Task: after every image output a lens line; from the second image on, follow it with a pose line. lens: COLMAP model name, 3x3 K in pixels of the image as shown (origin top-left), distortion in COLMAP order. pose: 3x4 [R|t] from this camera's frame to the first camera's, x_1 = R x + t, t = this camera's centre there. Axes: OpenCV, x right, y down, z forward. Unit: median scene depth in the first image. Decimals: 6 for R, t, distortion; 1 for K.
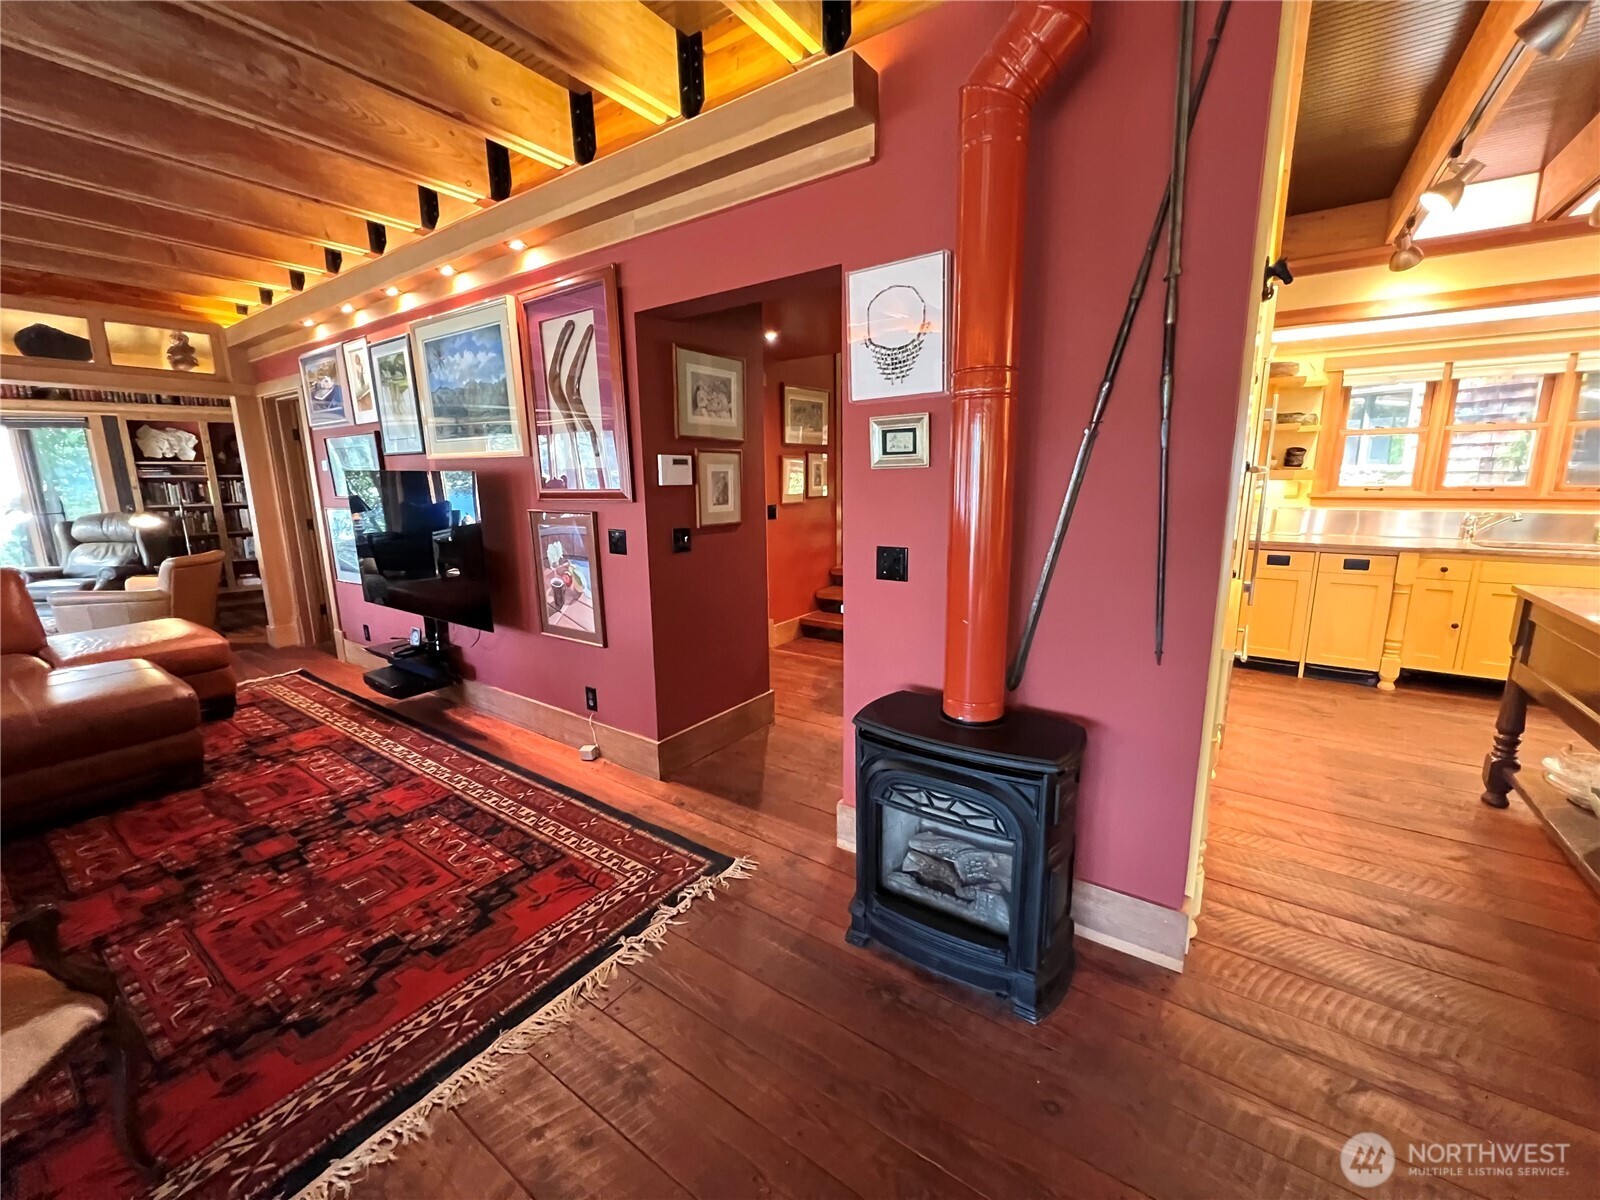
lens RADIAL K [[646.4, 0, 792.6], [0, 646.4, 598.3], [0, 0, 1]] dist [-0.003869, 0.000858]
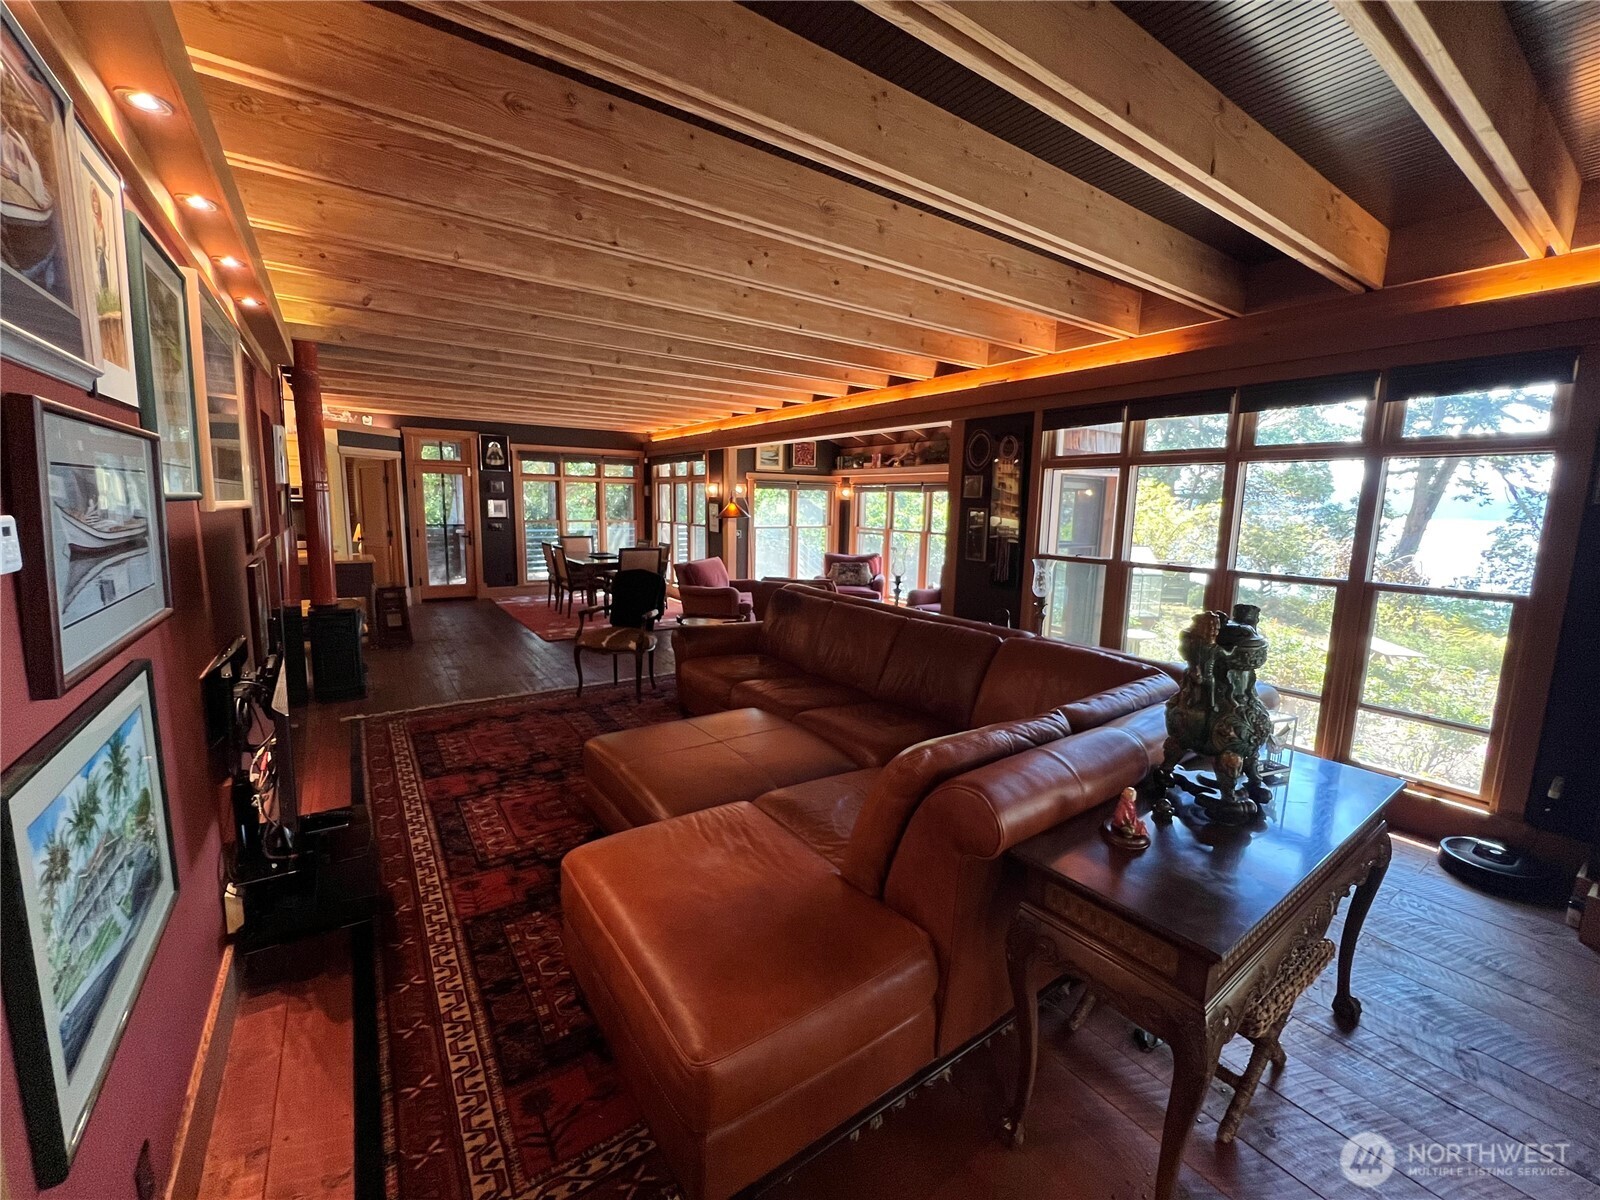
lens RADIAL K [[646.4, 0, 801.9], [0, 646.4, 590.0], [0, 0, 1]] dist [-0.003869, 0.000858]
pose [[-0.942382, -0.051434, 0.330562, -1.219864], [0.057530, 0.948474, 0.311587, -0.297371], [-0.329556, 0.312651, -0.890866, 1.330936]]
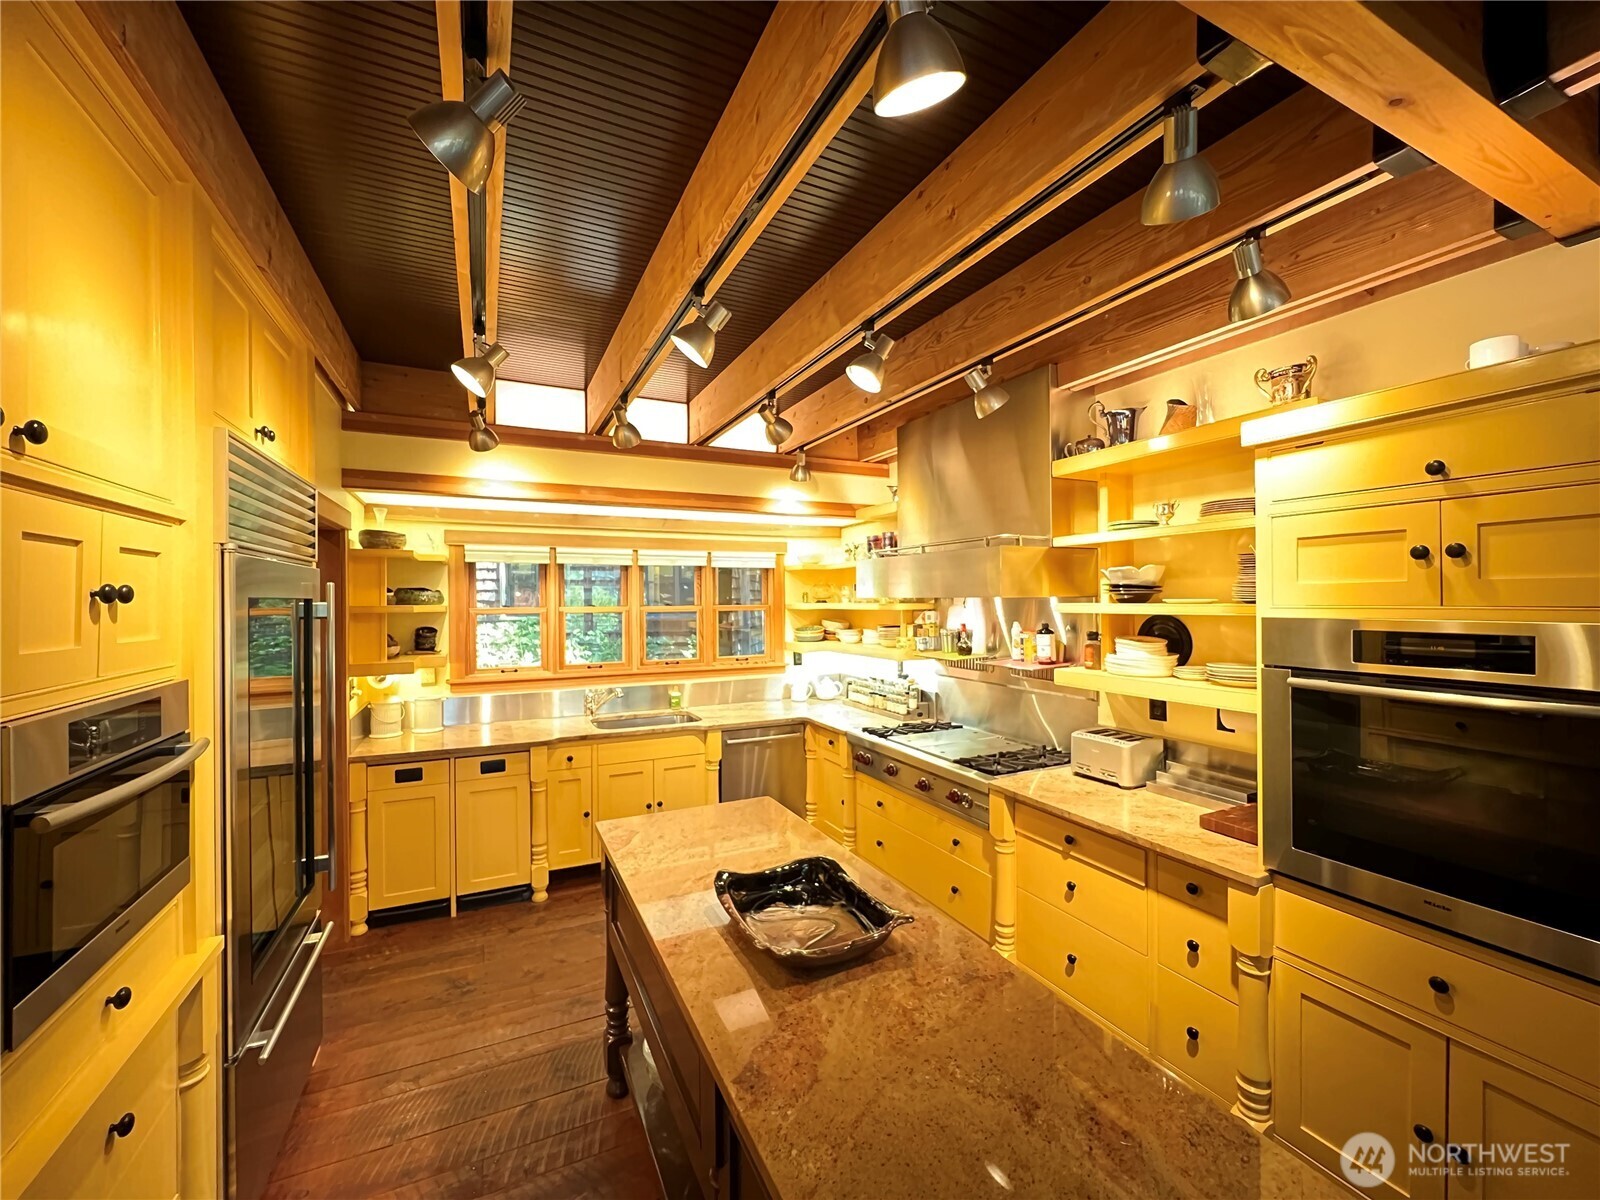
lens RADIAL K [[646.4, 0, 799.1], [0, 646.4, 599.6], [0, 0, 1]] dist [-0.003869, 0.000858]
pose [[0.485644, 0.008326, 0.874117, 0.329926], [0.166768, 0.980707, -0.101995, -0.121281], [-0.858102, 0.195308, 0.474886, 0.200910]]
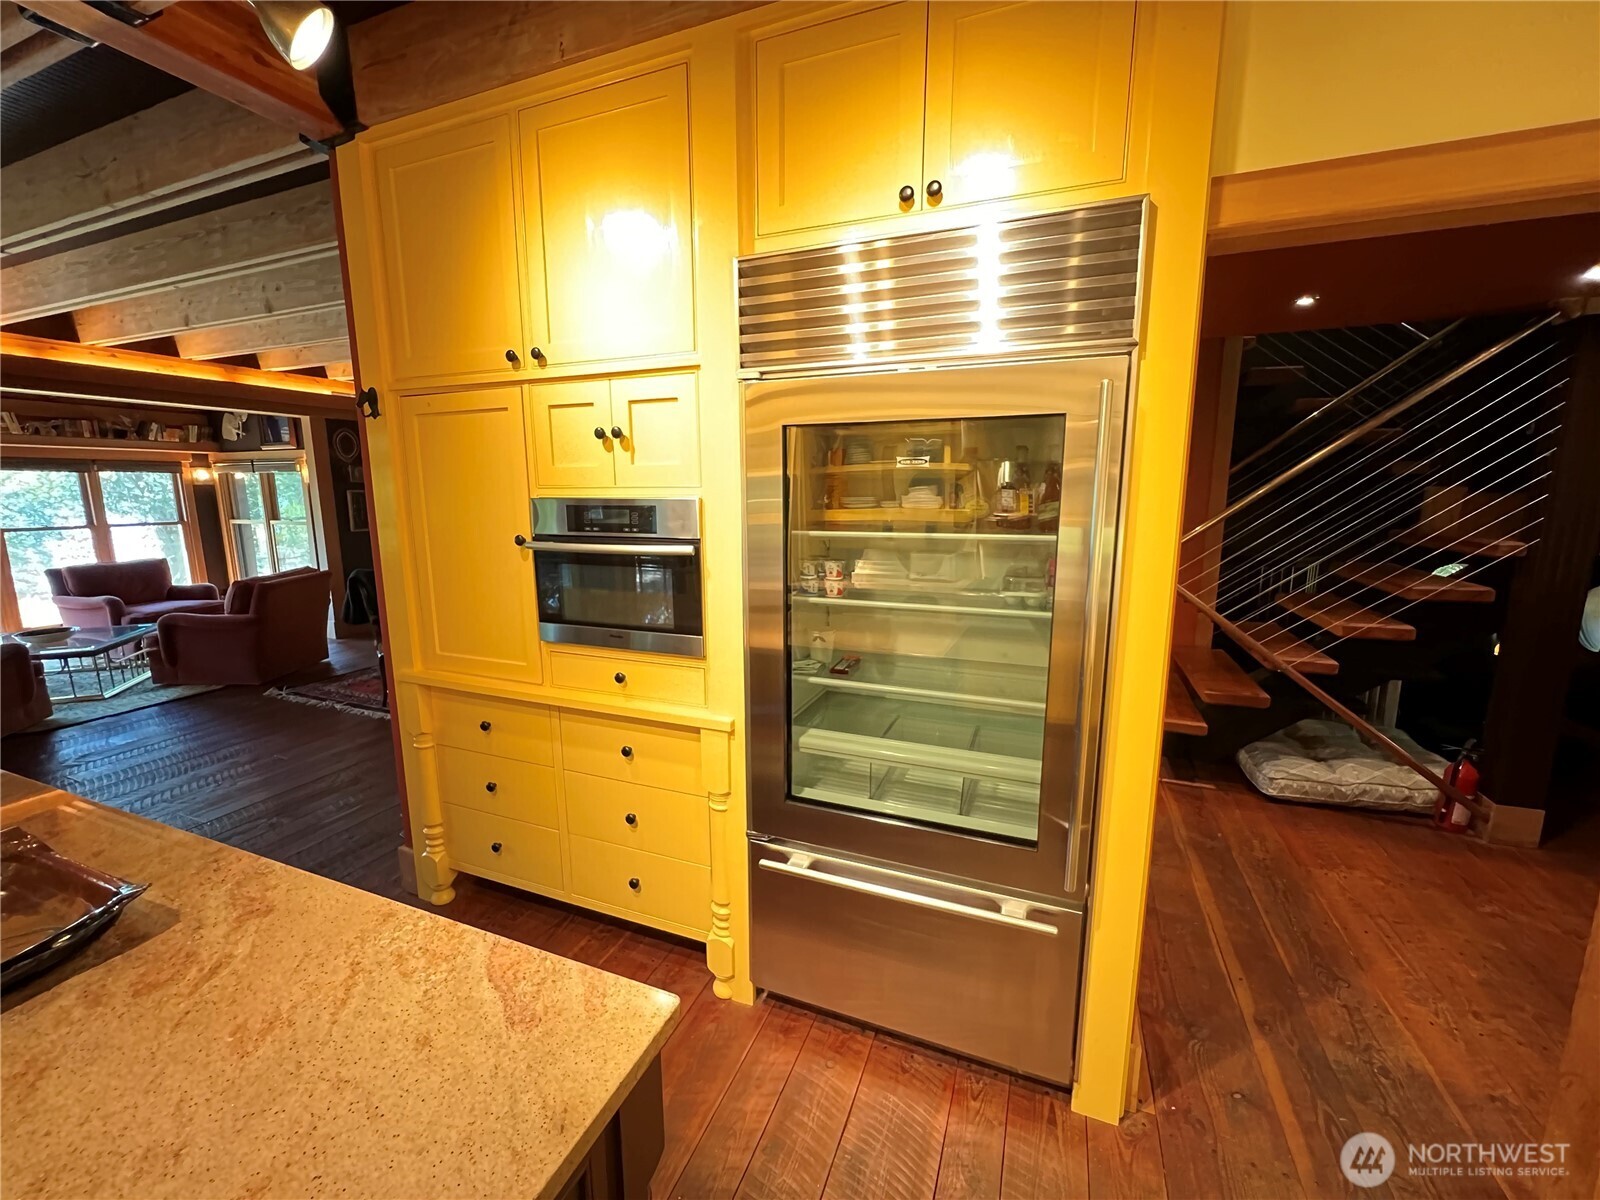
lens RADIAL K [[646.4, 0, 805.7], [0, 646.4, 596.5], [0, 0, 1]] dist [-0.003869, 0.000858]
pose [[0.235847, 0.169905, -0.956822, 0.946025], [-0.184032, 0.974590, 0.127698, -0.179663], [0.954206, 0.145968, 0.261122, 0.657803]]
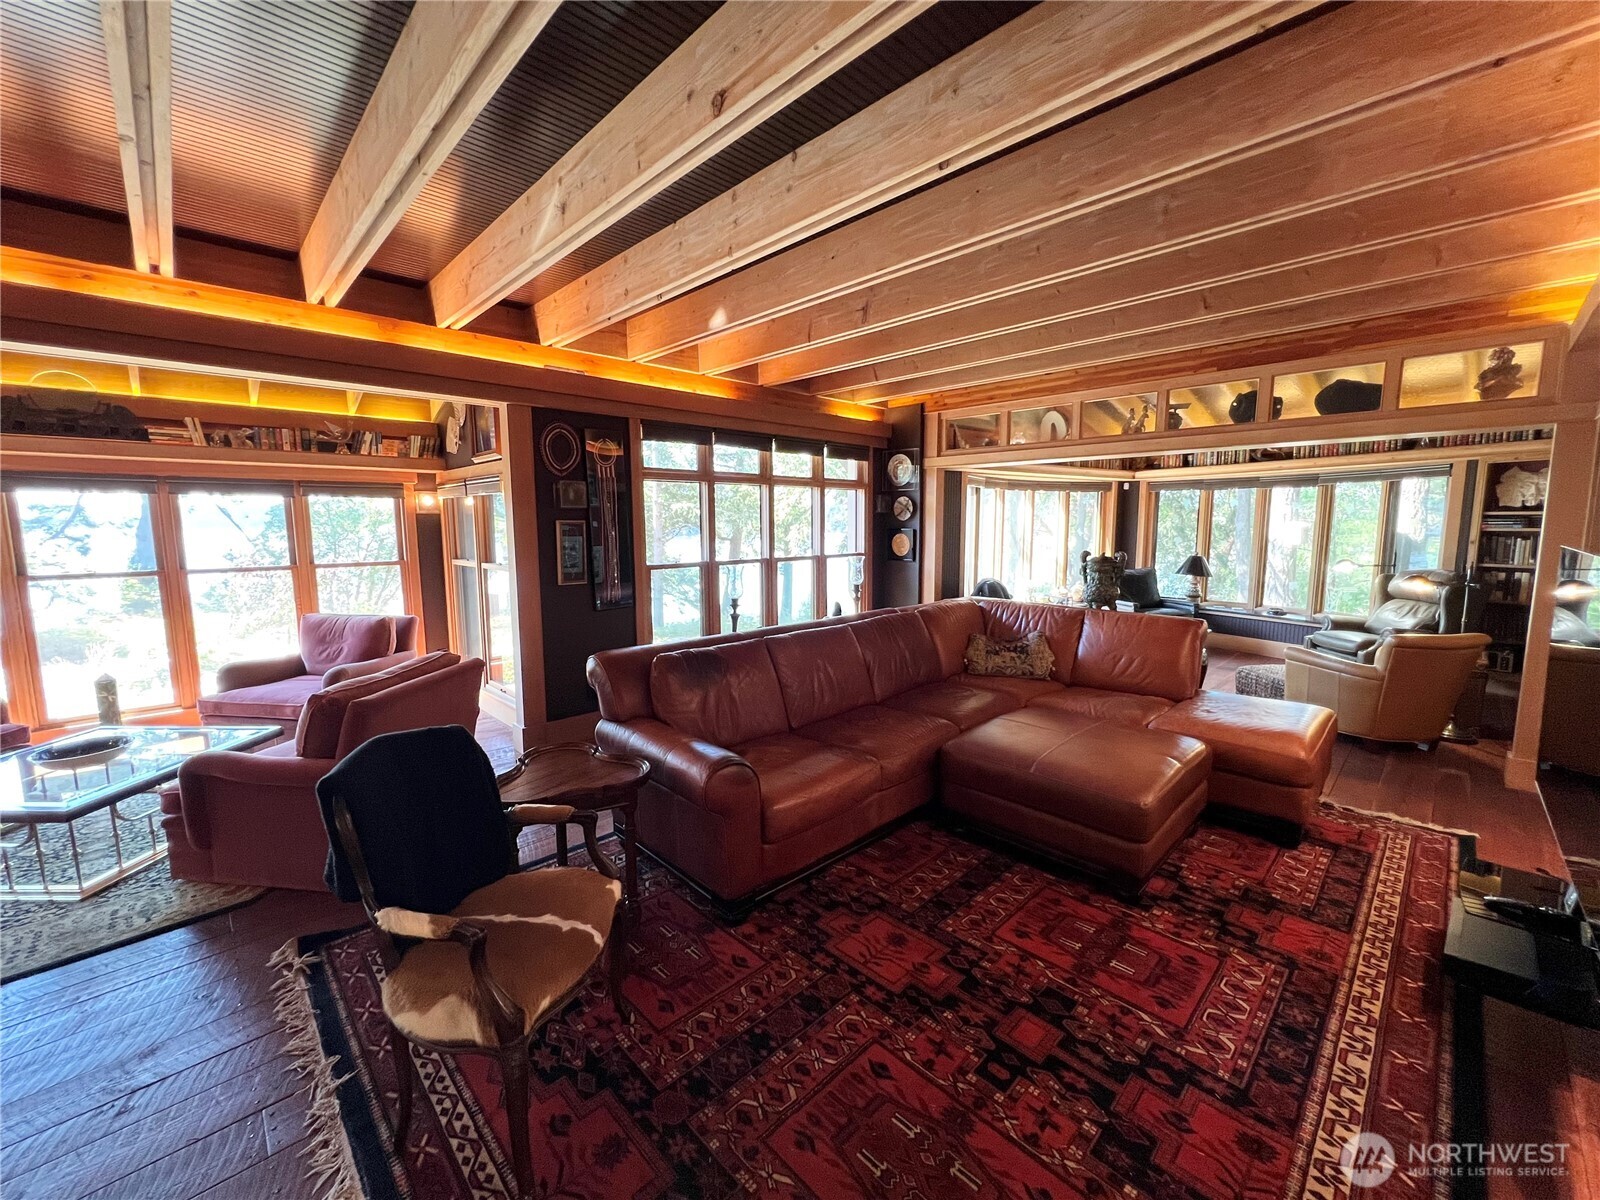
lens RADIAL K [[646.4, 0, 796.6], [0, 646.4, 591.7], [0, 0, 1]] dist [-0.003869, 0.000858]
pose [[-0.176289, 0.118616, -0.977165, -0.039840], [-0.181120, 0.971854, 0.150647, -0.129736], [0.967532, 0.203542, -0.149844, 0.480699]]
